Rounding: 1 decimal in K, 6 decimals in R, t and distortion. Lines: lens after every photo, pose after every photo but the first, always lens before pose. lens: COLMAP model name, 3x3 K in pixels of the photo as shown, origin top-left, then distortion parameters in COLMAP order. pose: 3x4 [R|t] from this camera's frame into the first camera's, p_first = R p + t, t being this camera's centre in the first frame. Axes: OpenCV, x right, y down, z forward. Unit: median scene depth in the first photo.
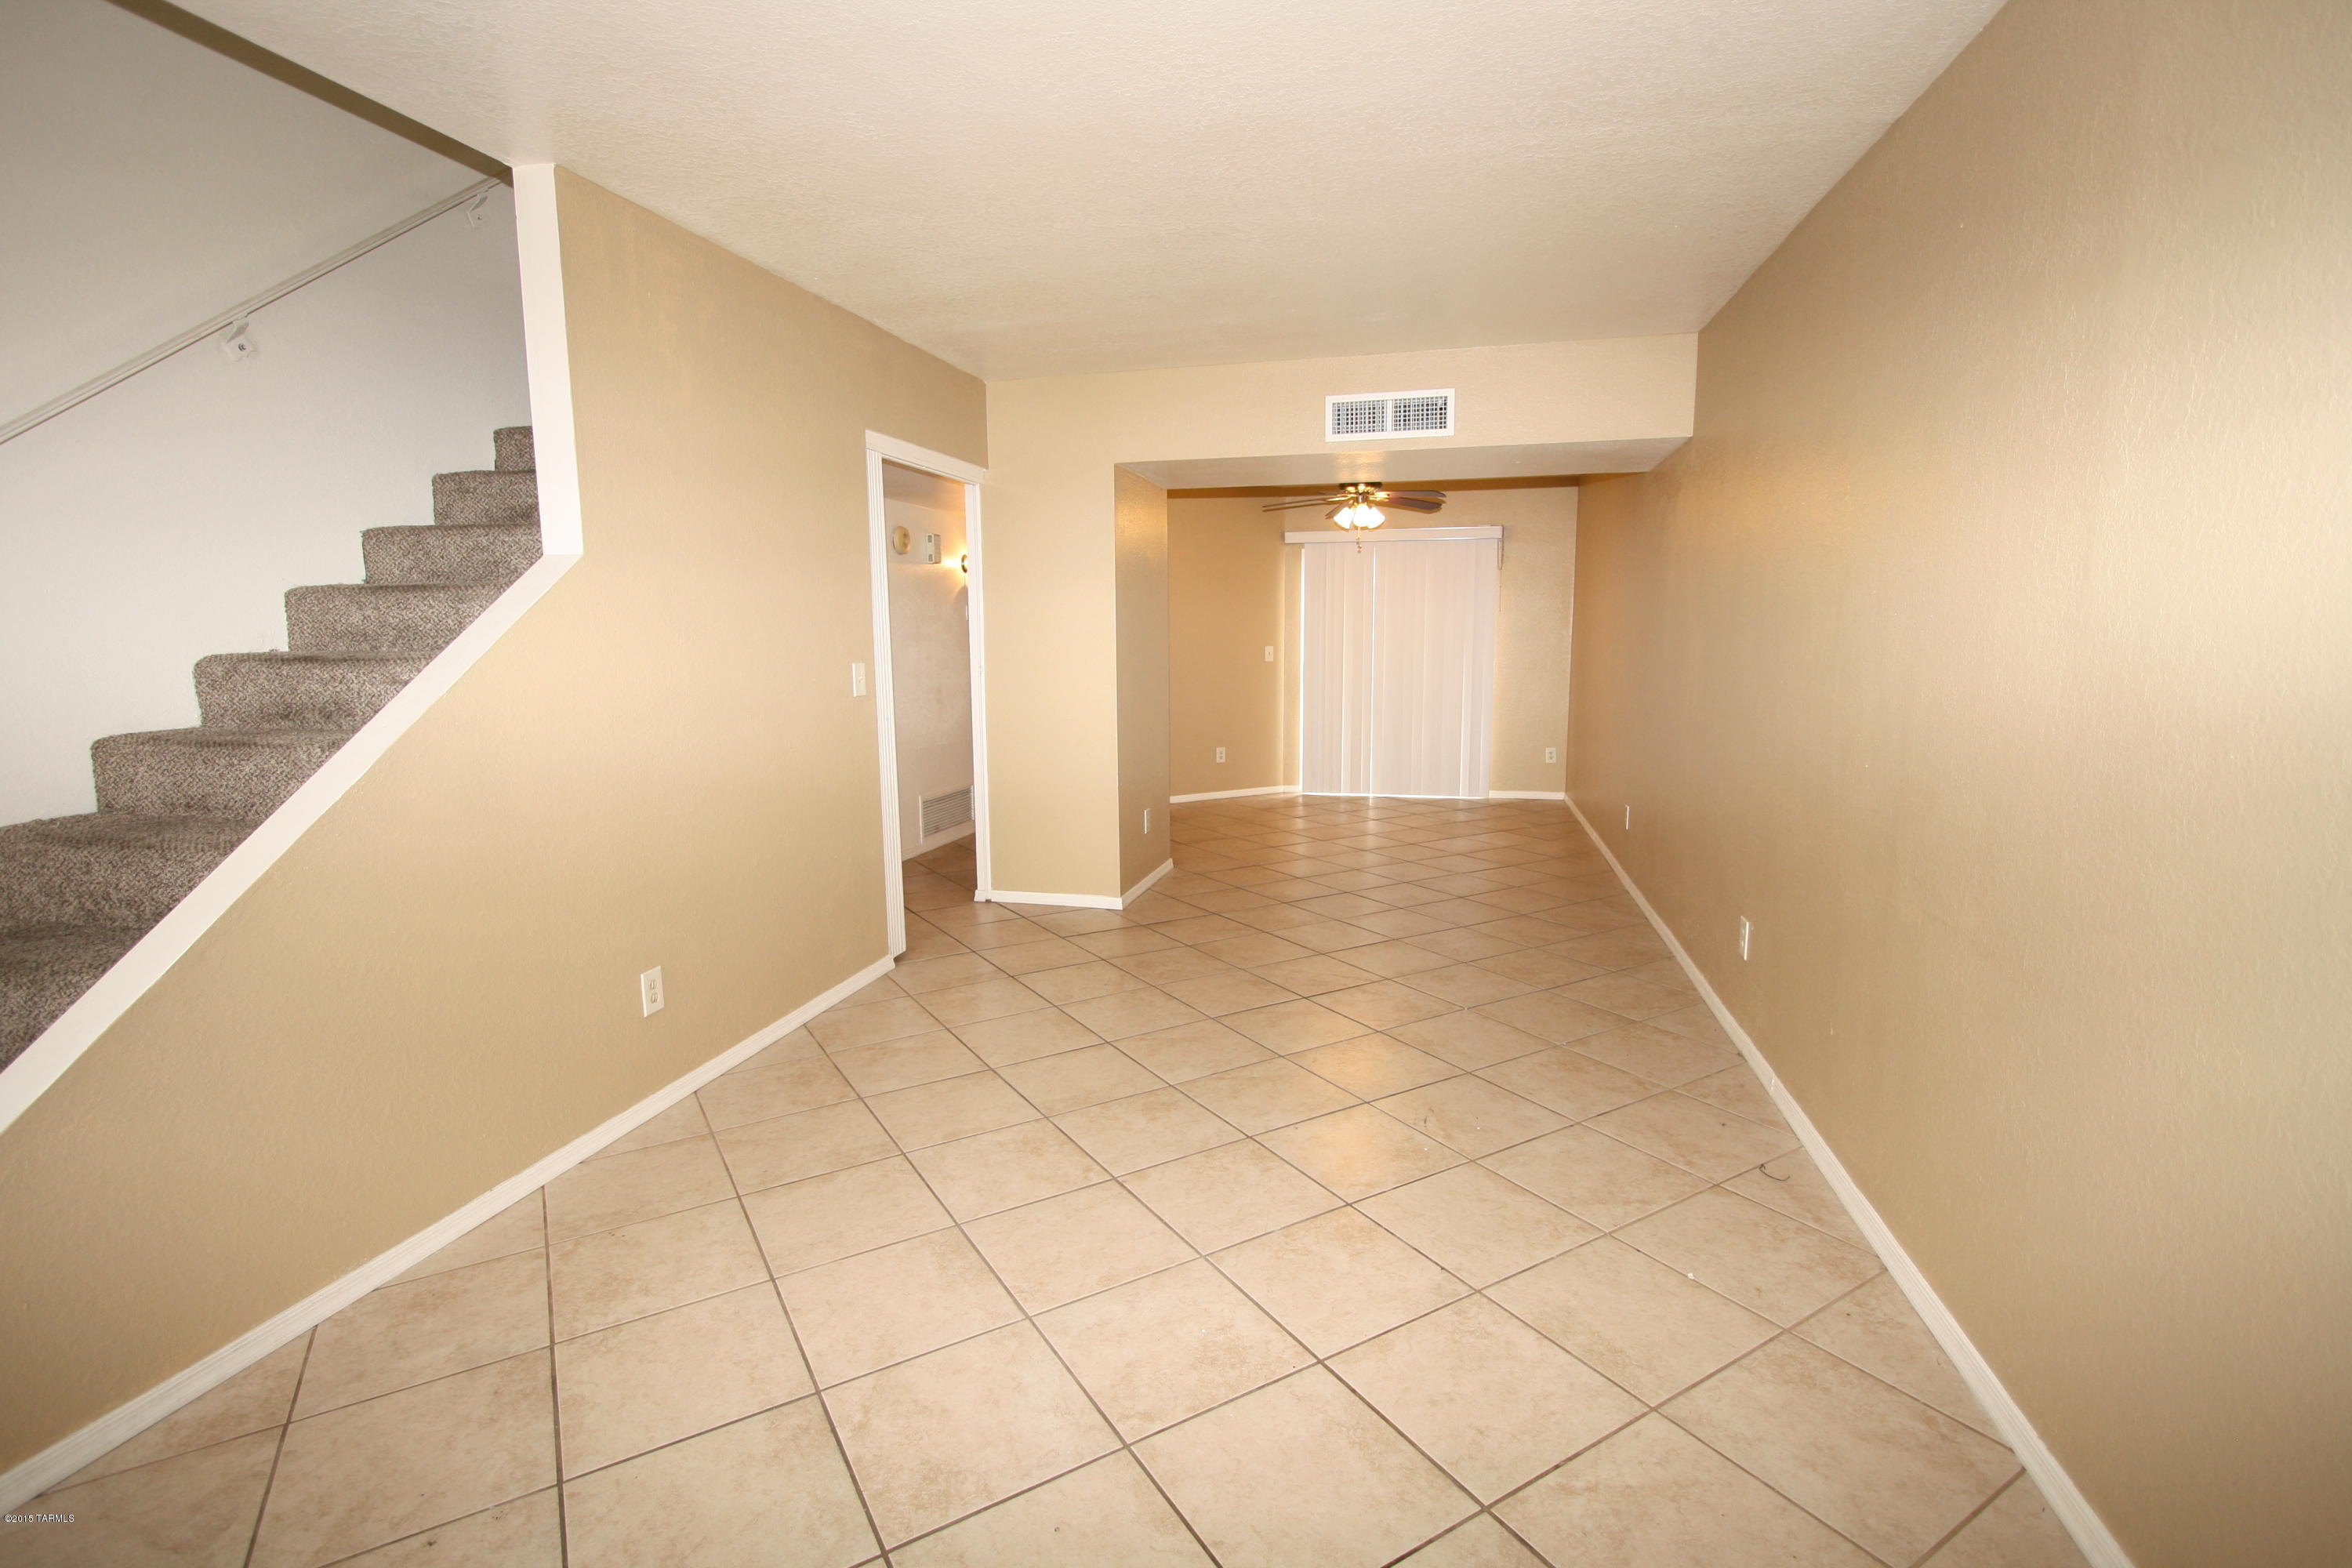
lens RADIAL K [[1090.7, 0, 1172.1], [0, 1090.7, 777.6], [0, 0, 1]] dist [-0.021643, -0.000571]
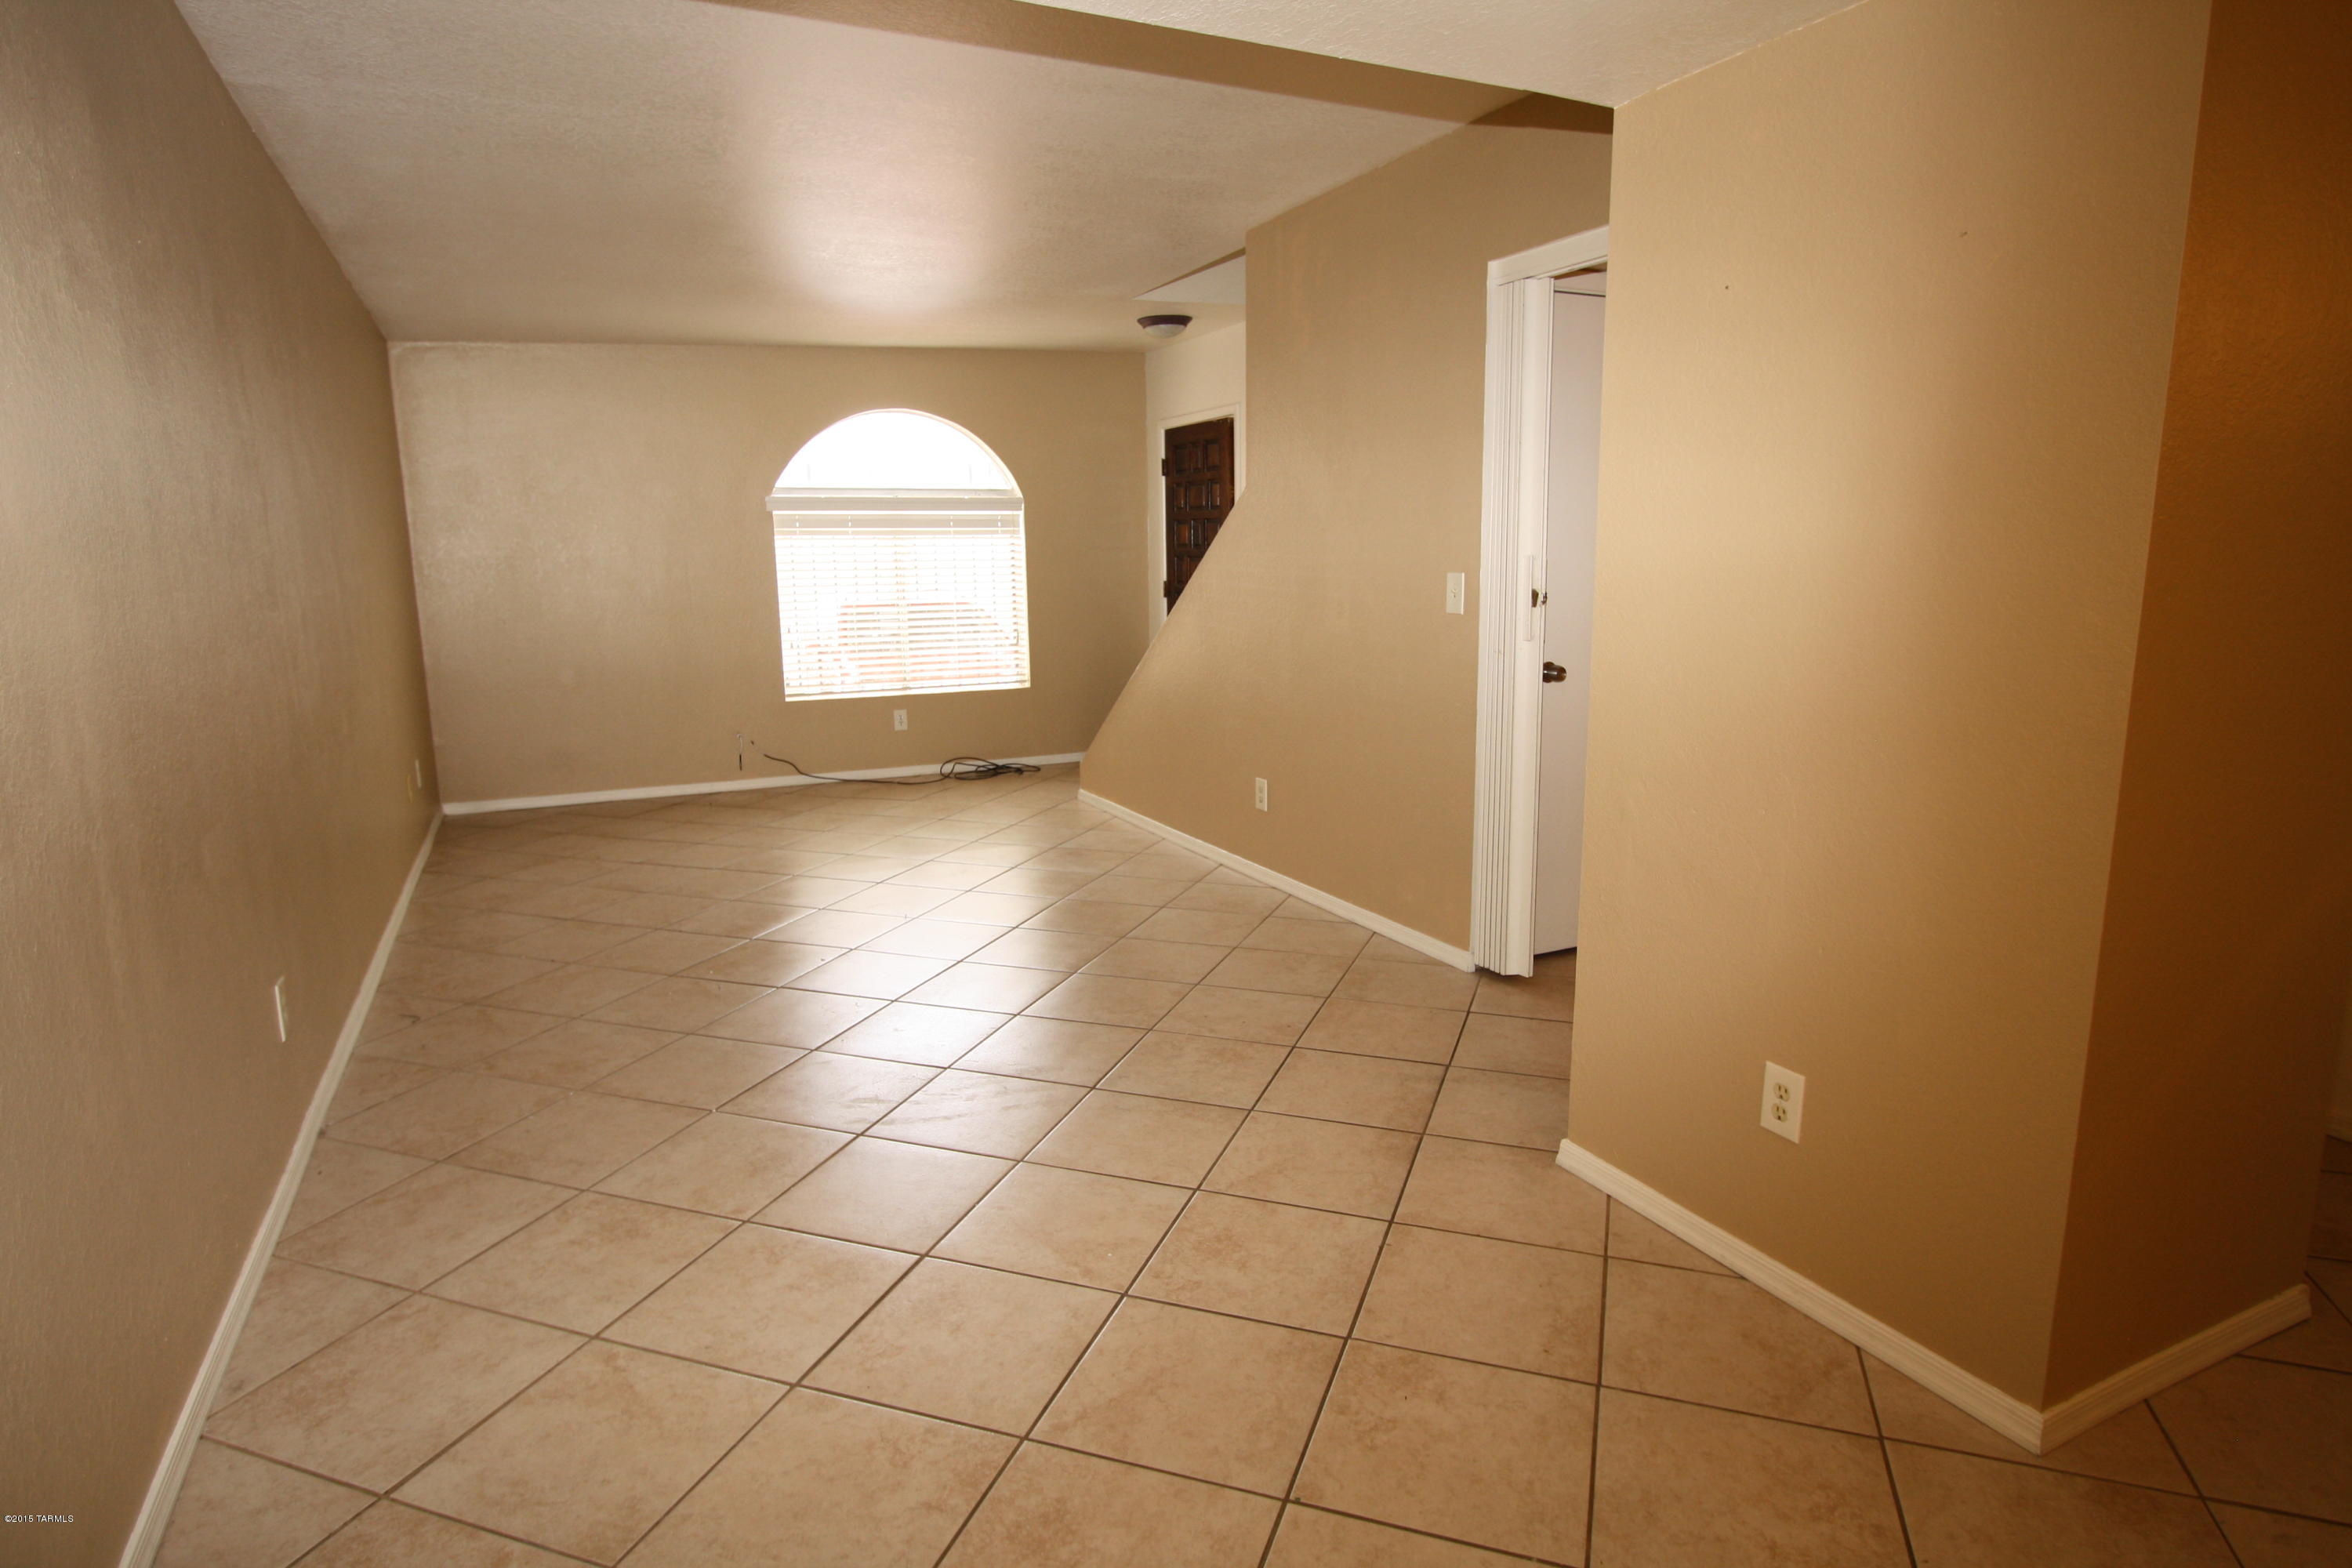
lens RADIAL K [[1308.7, 0, 1178.9], [0, 1308.7, 786.7], [0, 0, 1]] dist [-0.004774, 0.000179]
pose [[-0.771167, 0.133041, -0.622577, 0.232219], [-0.064363, 0.956618, 0.284148, -0.101188], [0.633372, 0.259196, -0.729149, 0.760812]]
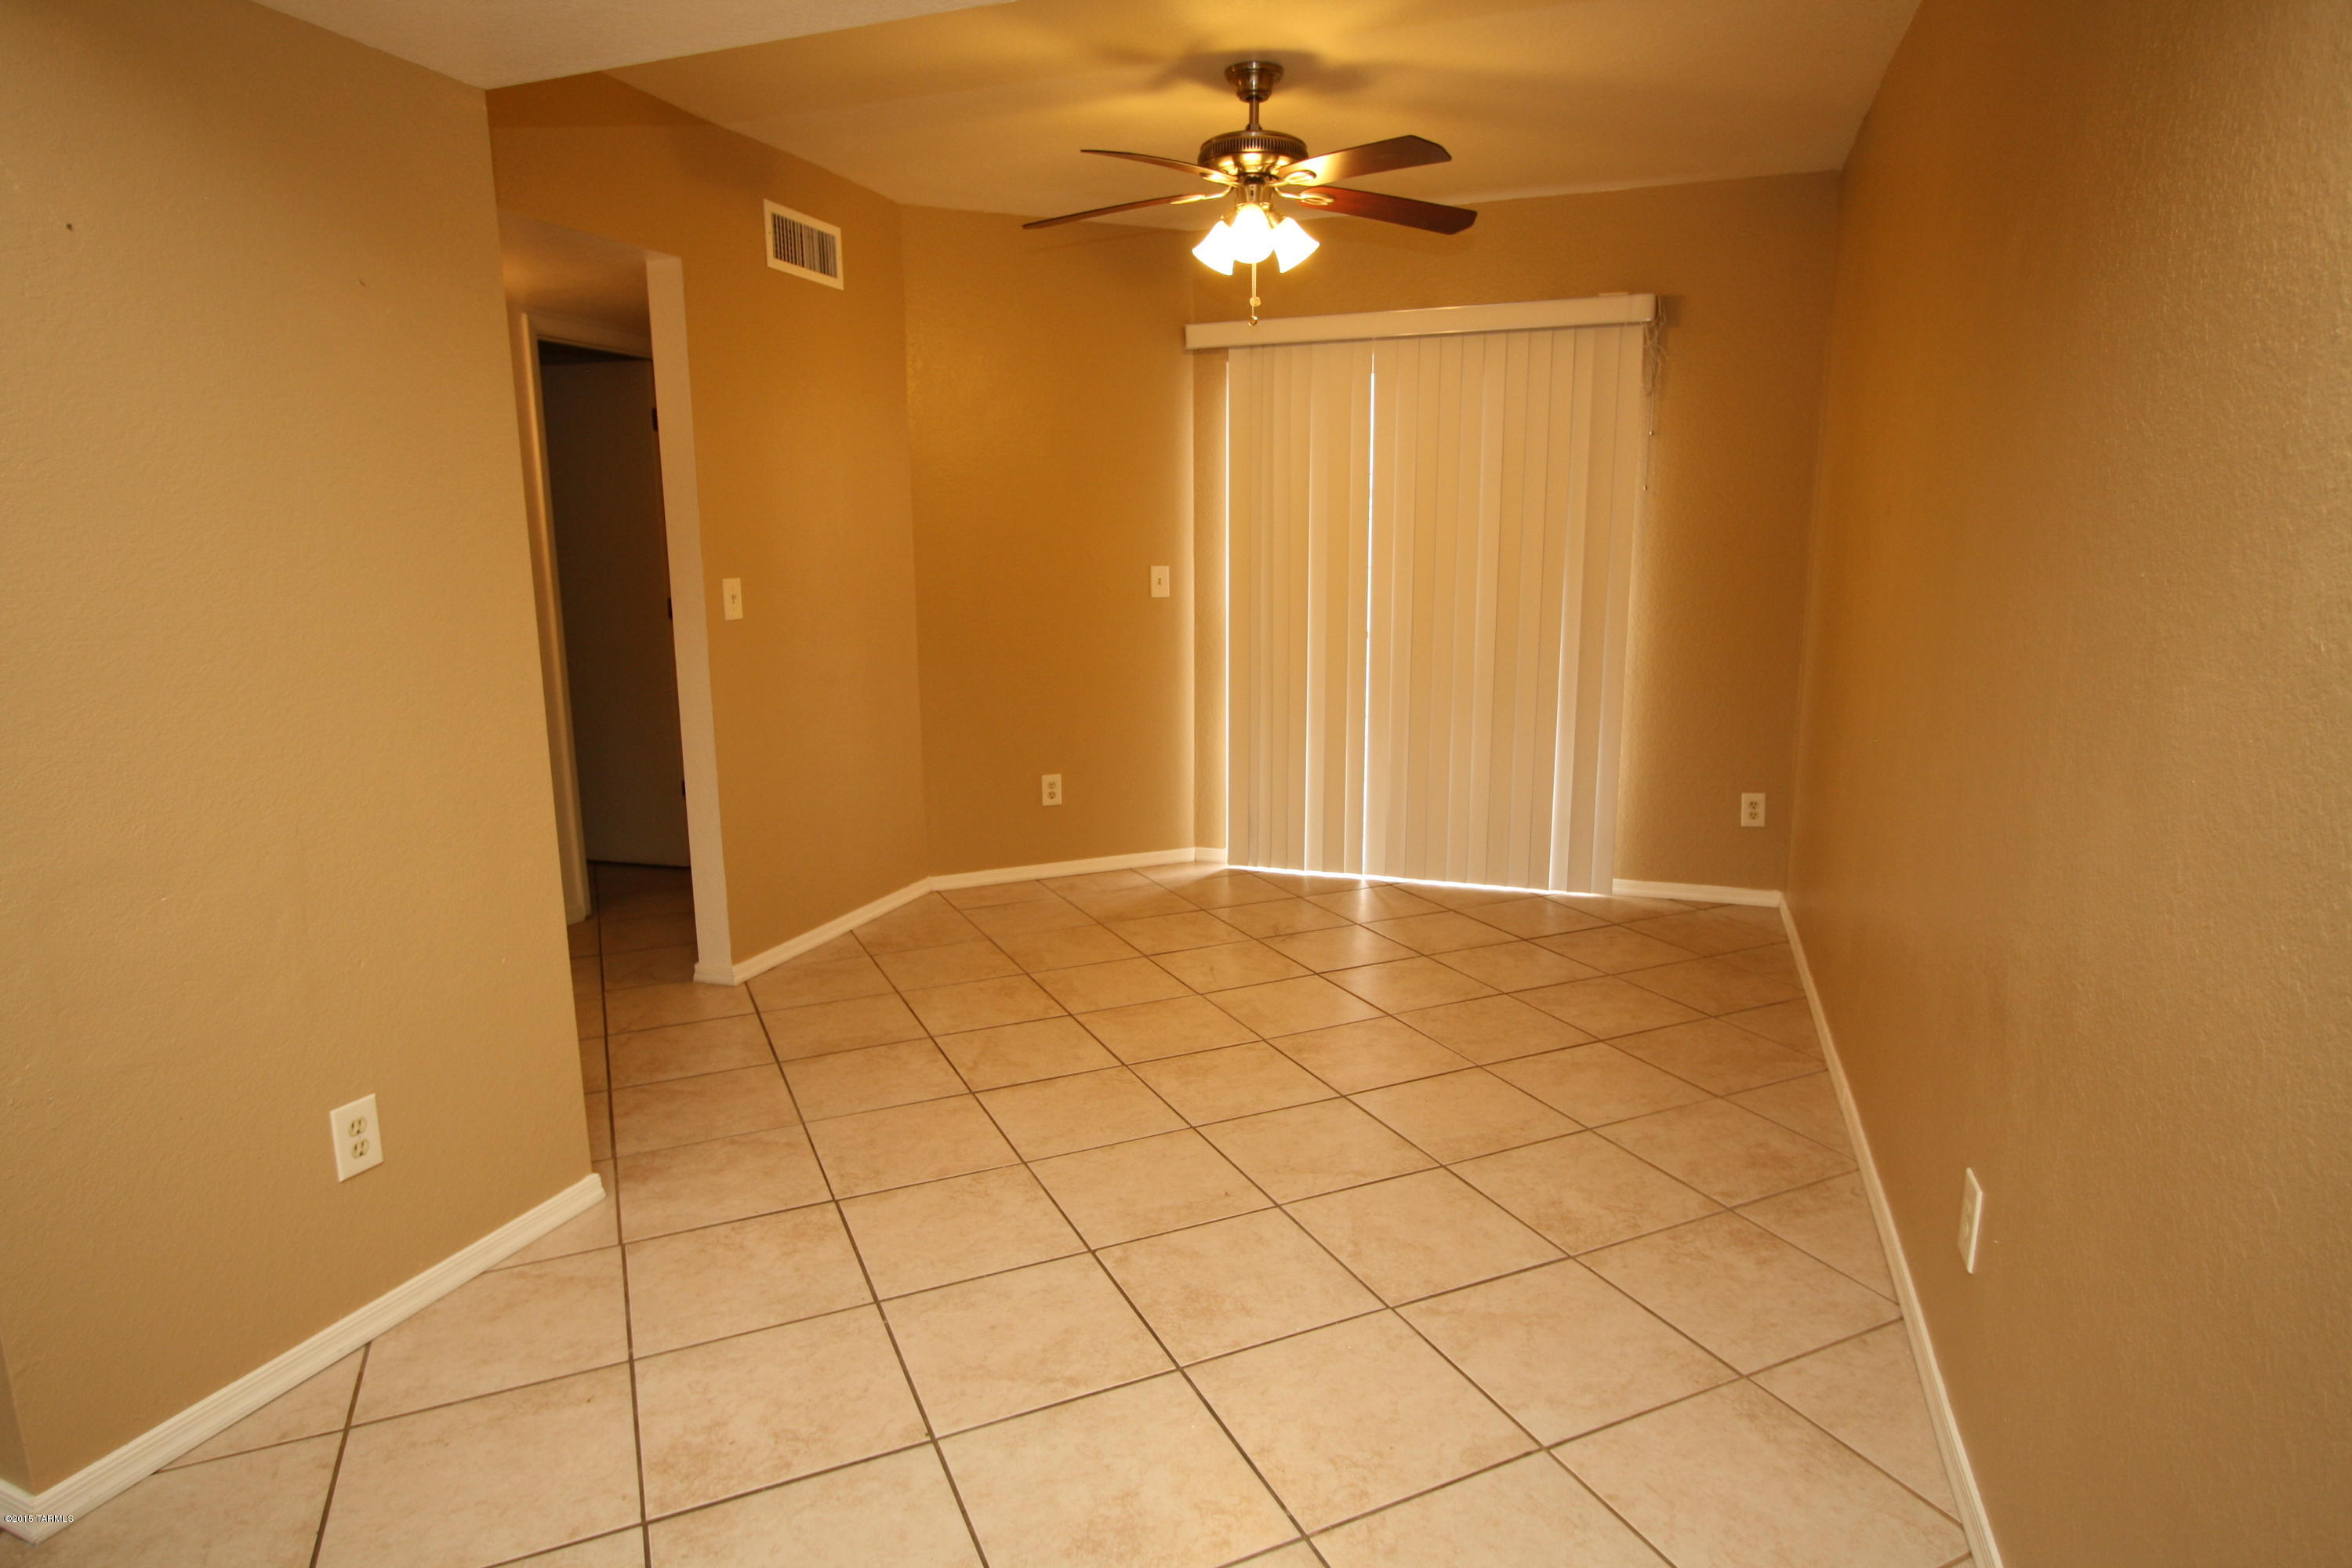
lens RADIAL K [[1308.7, 0, 1184.9], [0, 1308.7, 789.2], [0, 0, 1]] dist [-0.004774, 0.000179]
pose [[0.994572, 0.026811, -0.100535, 0.163383], [-0.020854, 0.997990, 0.059839, -0.057491], [0.101937, -0.057417, 0.993132, 0.422422]]
